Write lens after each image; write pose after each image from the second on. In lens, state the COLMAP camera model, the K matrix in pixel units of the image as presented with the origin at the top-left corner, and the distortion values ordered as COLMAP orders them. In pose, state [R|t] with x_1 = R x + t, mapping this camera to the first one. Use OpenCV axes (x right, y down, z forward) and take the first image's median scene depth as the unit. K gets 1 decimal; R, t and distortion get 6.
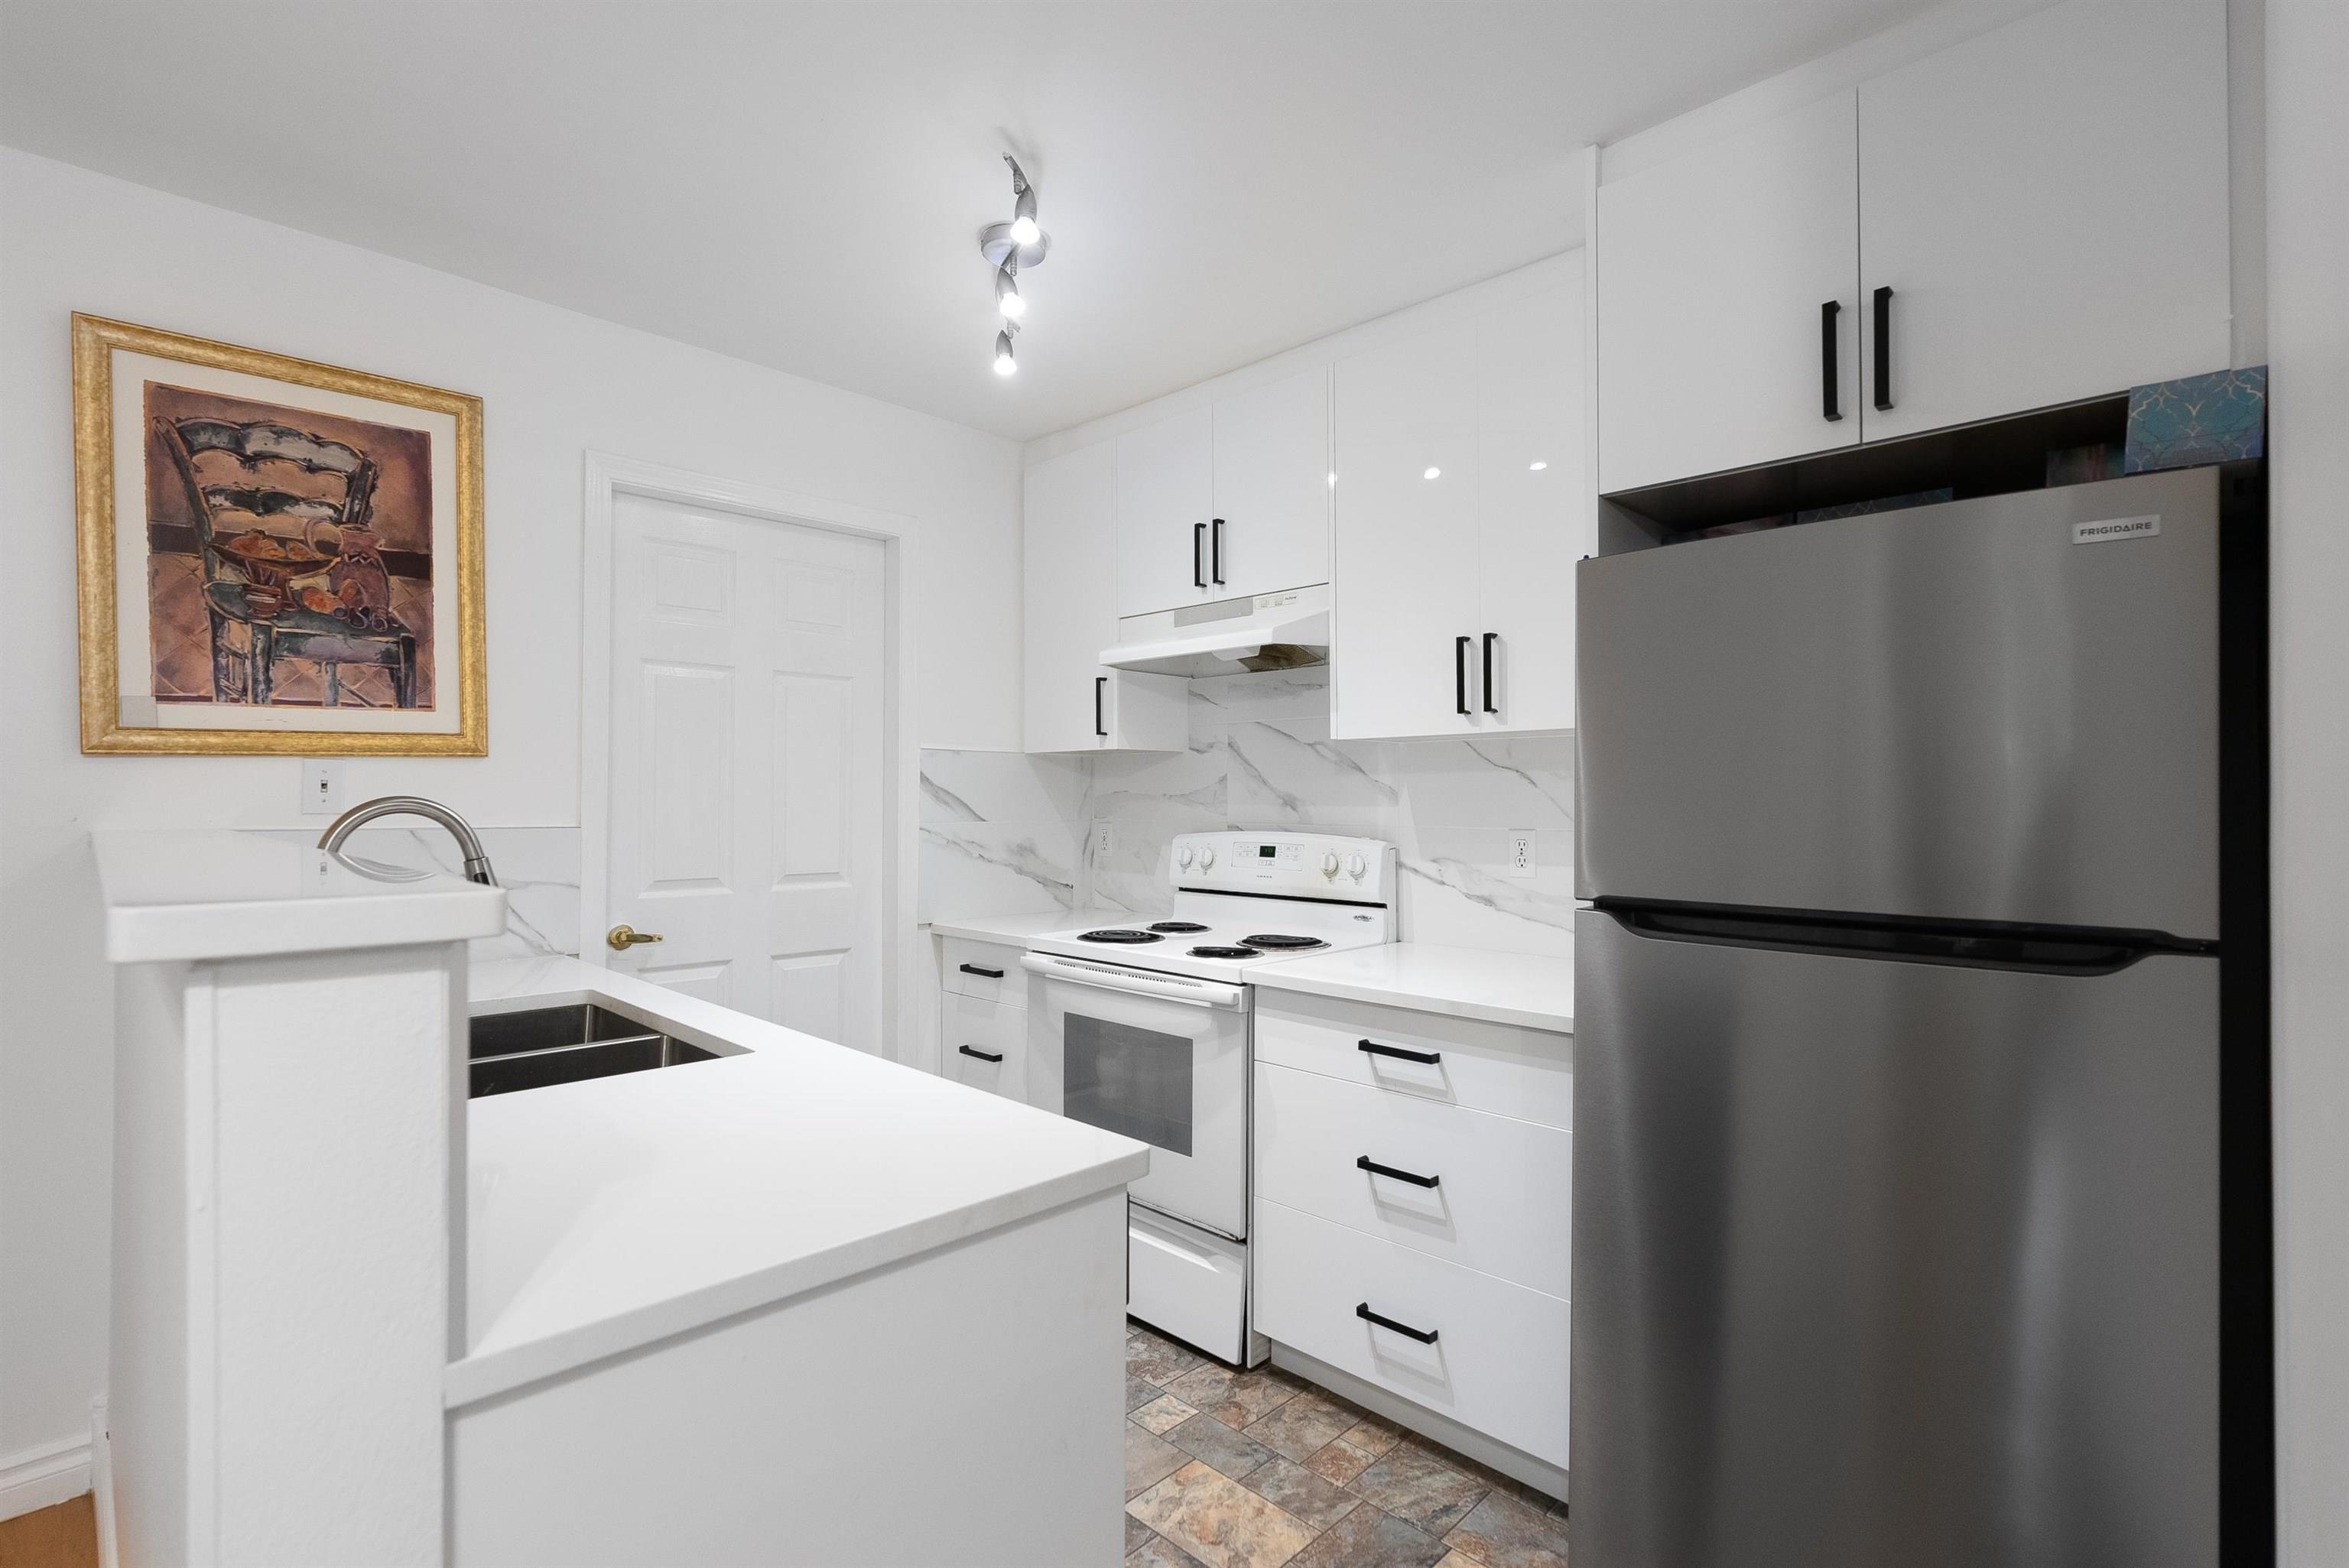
lens RADIAL K [[1089.5, 0, 1184.3], [0, 1089.5, 791.4], [0, 0, 1]] dist [-0.011985, 0.003170]
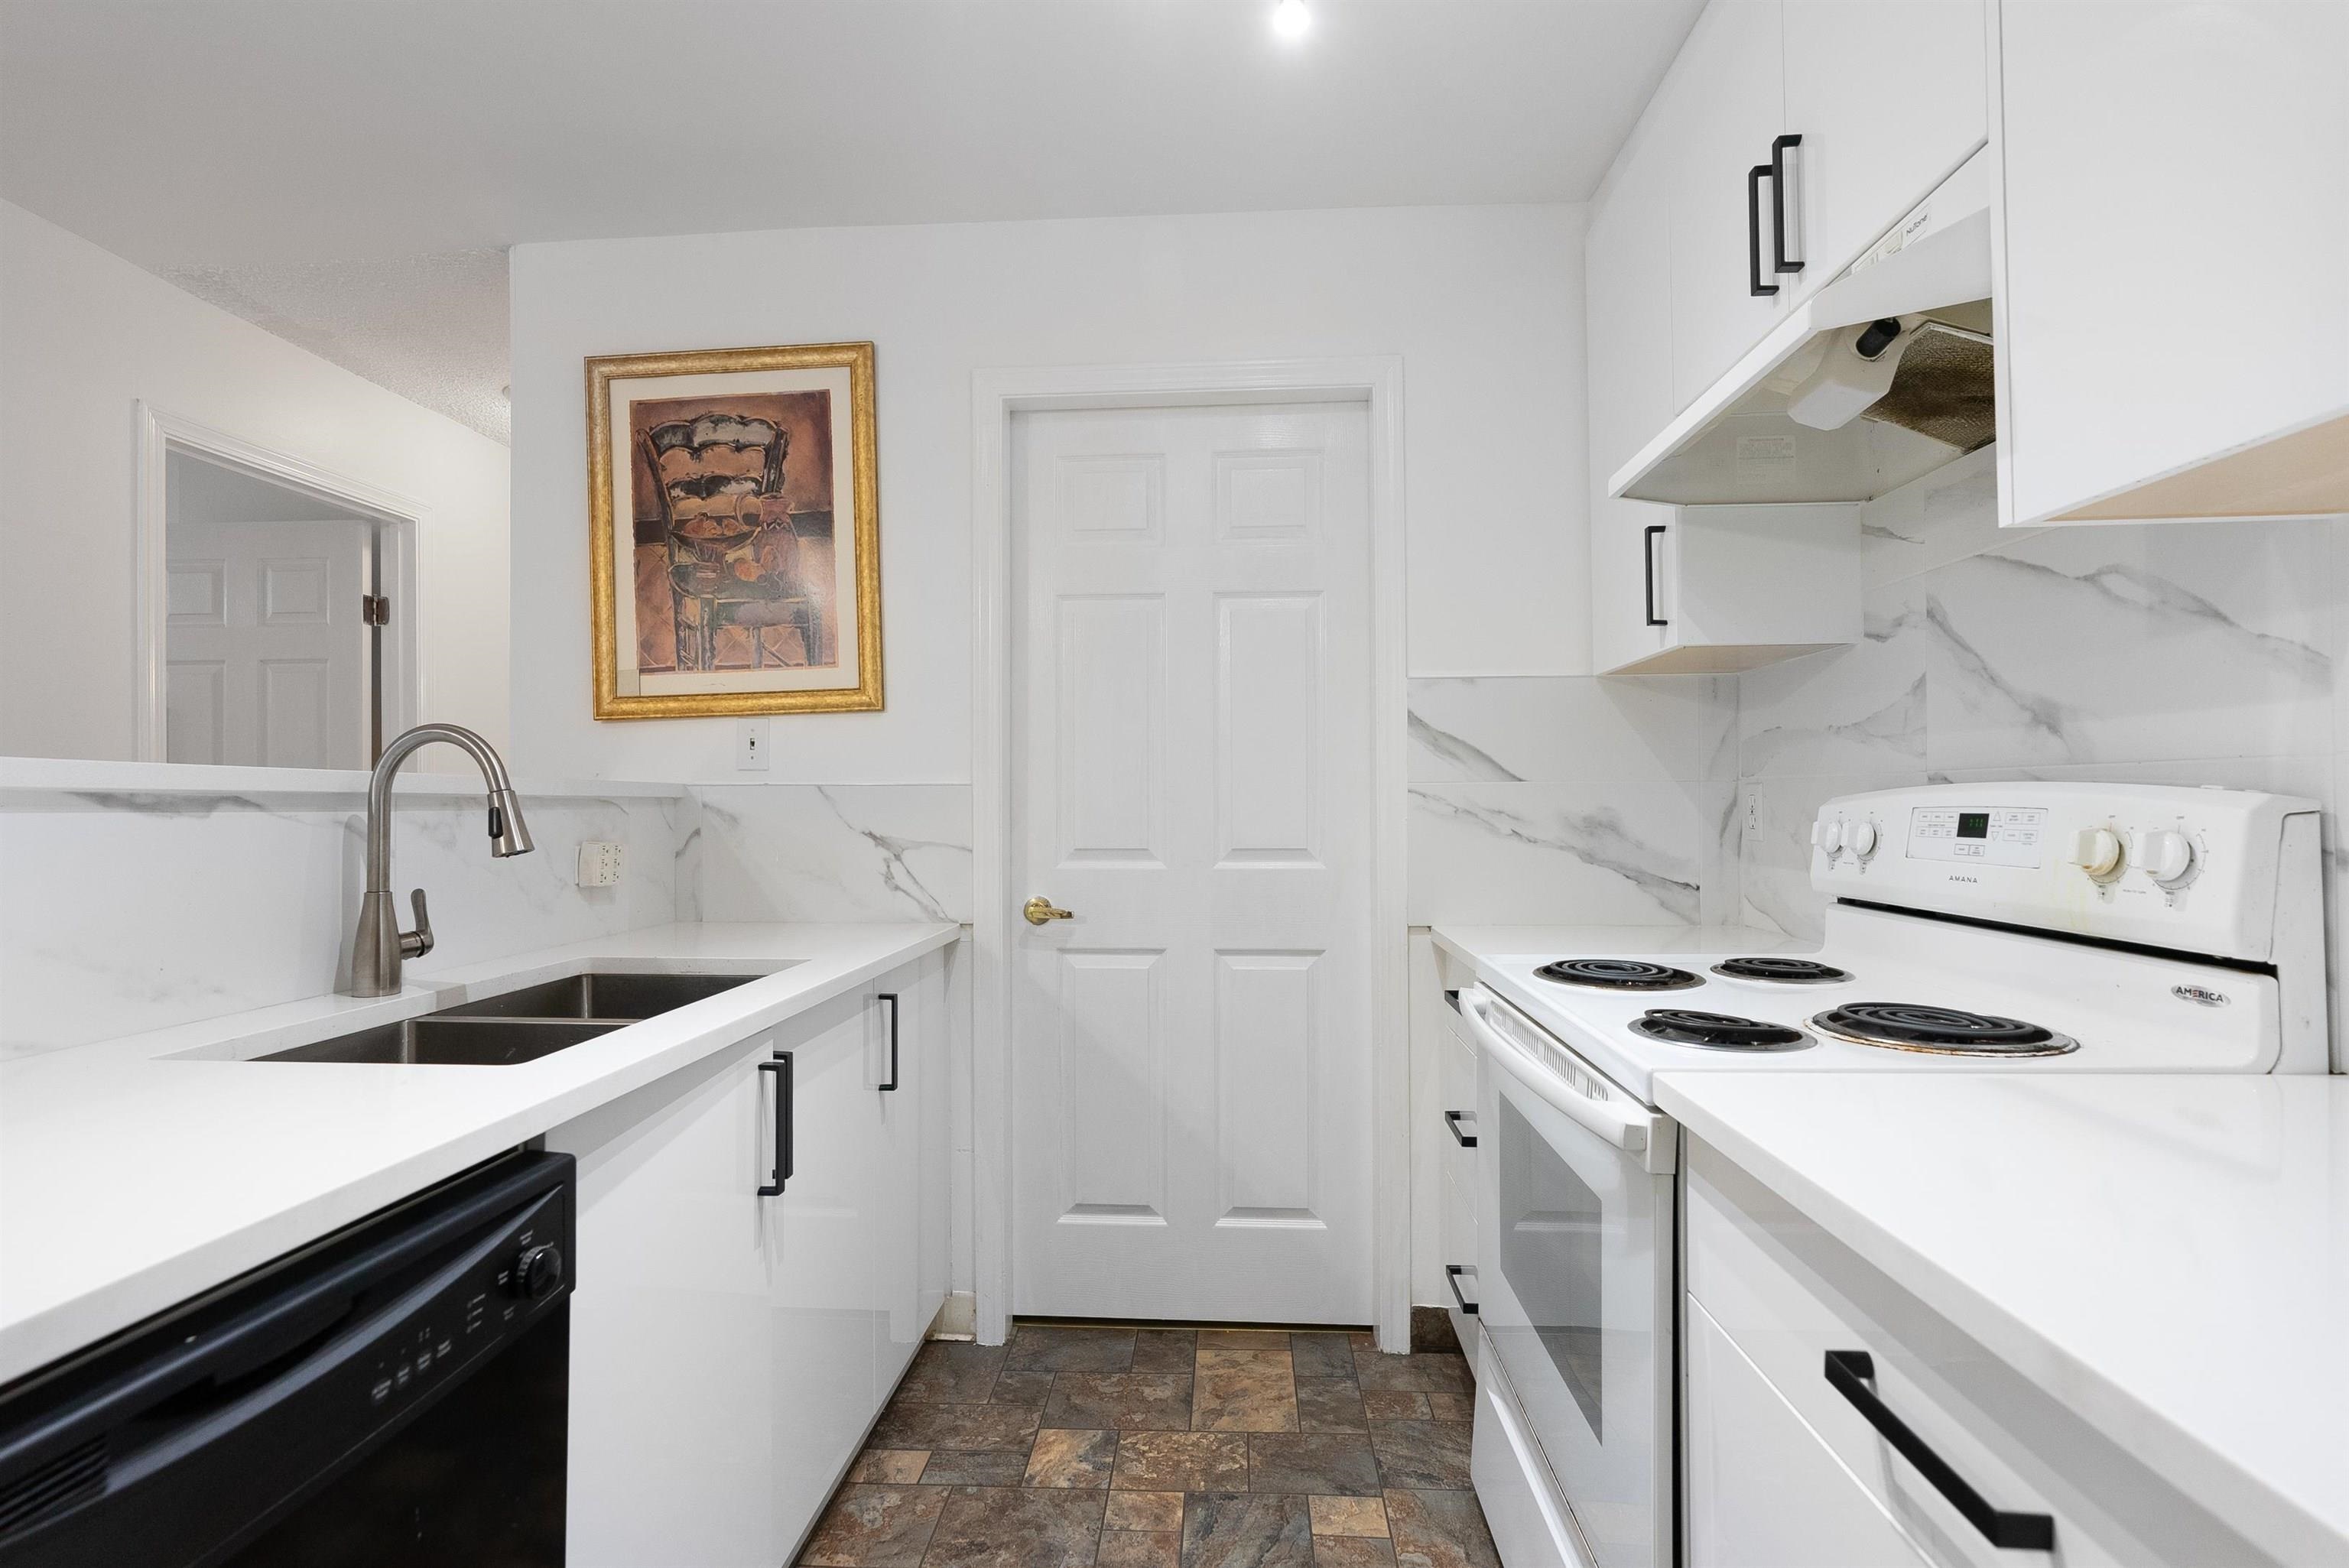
lens RADIAL K [[1089.5, 0, 1164.4], [0, 1089.5, 789.9], [0, 0, 1]] dist [-0.011985, 0.003170]
pose [[0.650802, -0.015219, -0.759095, 0.217517], [0.013306, 0.999874, -0.008638, 0.042915], [0.759131, -0.004479, 0.650923, 0.479757]]
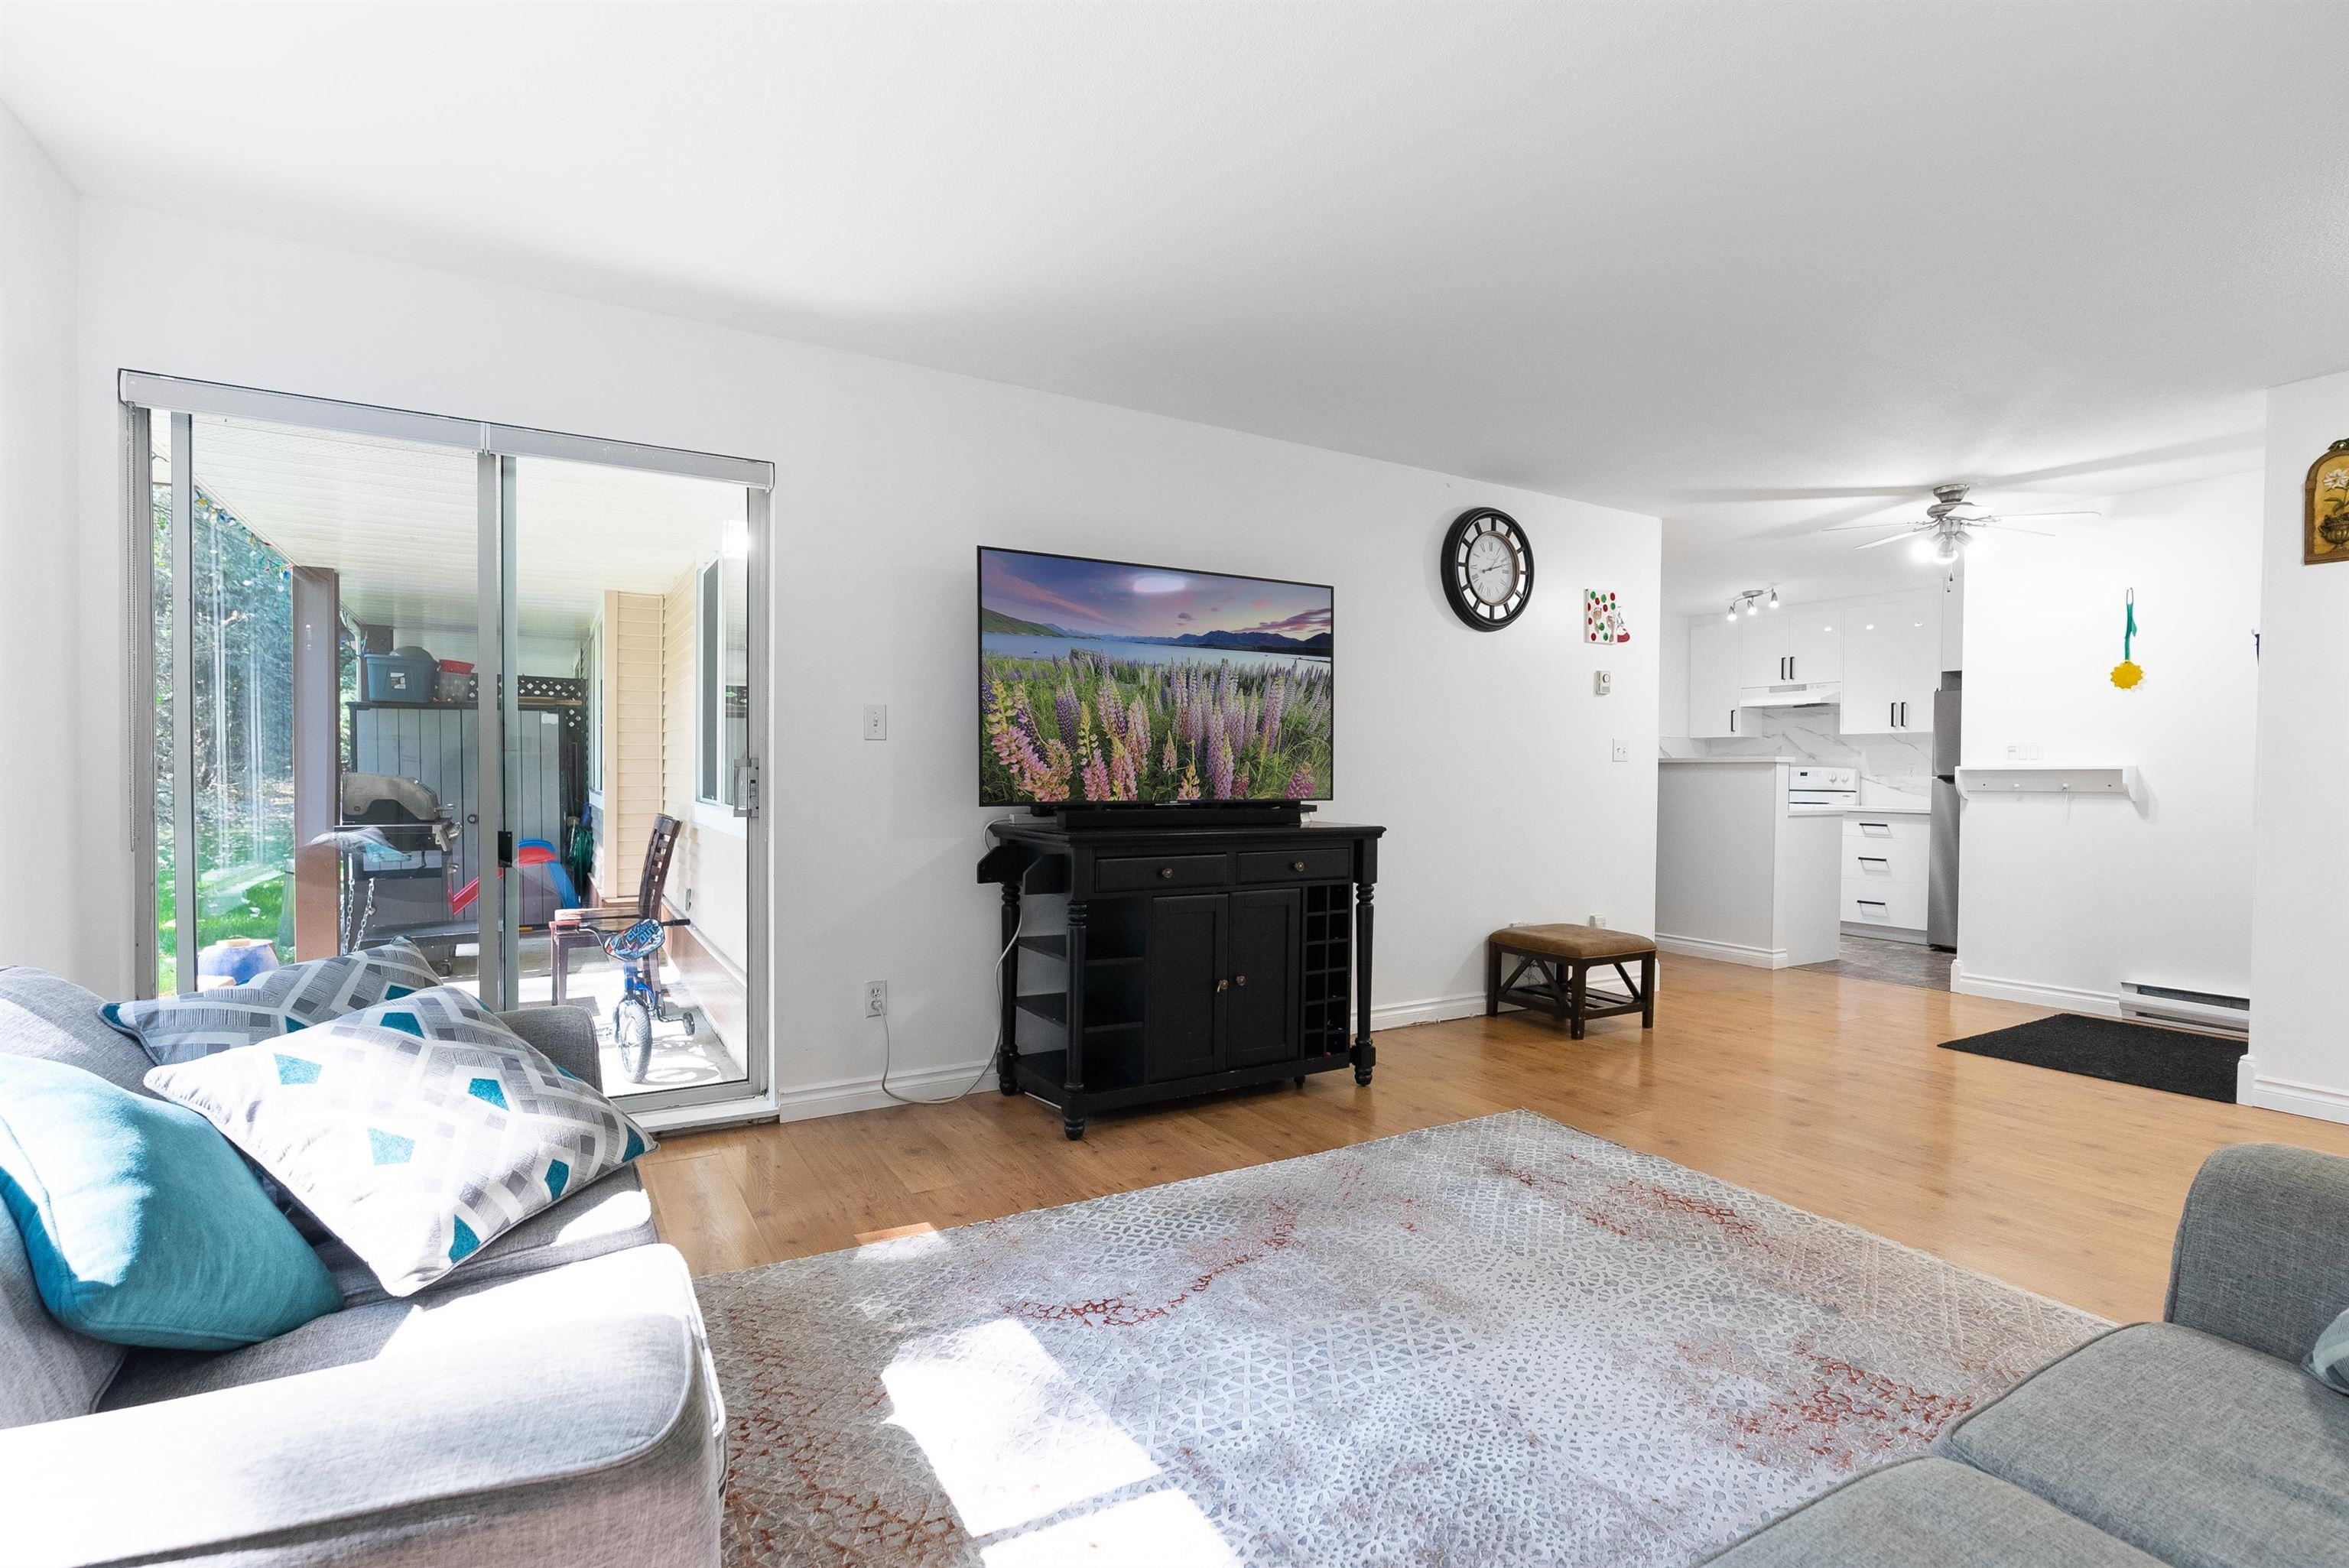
lens RADIAL K [[1089.5, 0, 1180.4], [0, 1089.5, 799.5], [0, 0, 1]] dist [-0.011985, 0.003170]
pose [[0.967792, 0.011266, -0.251498, -0.818568], [-0.003657, 0.999522, 0.030702, 0.044092], [0.251724, -0.028793, 0.967371, -2.216681]]
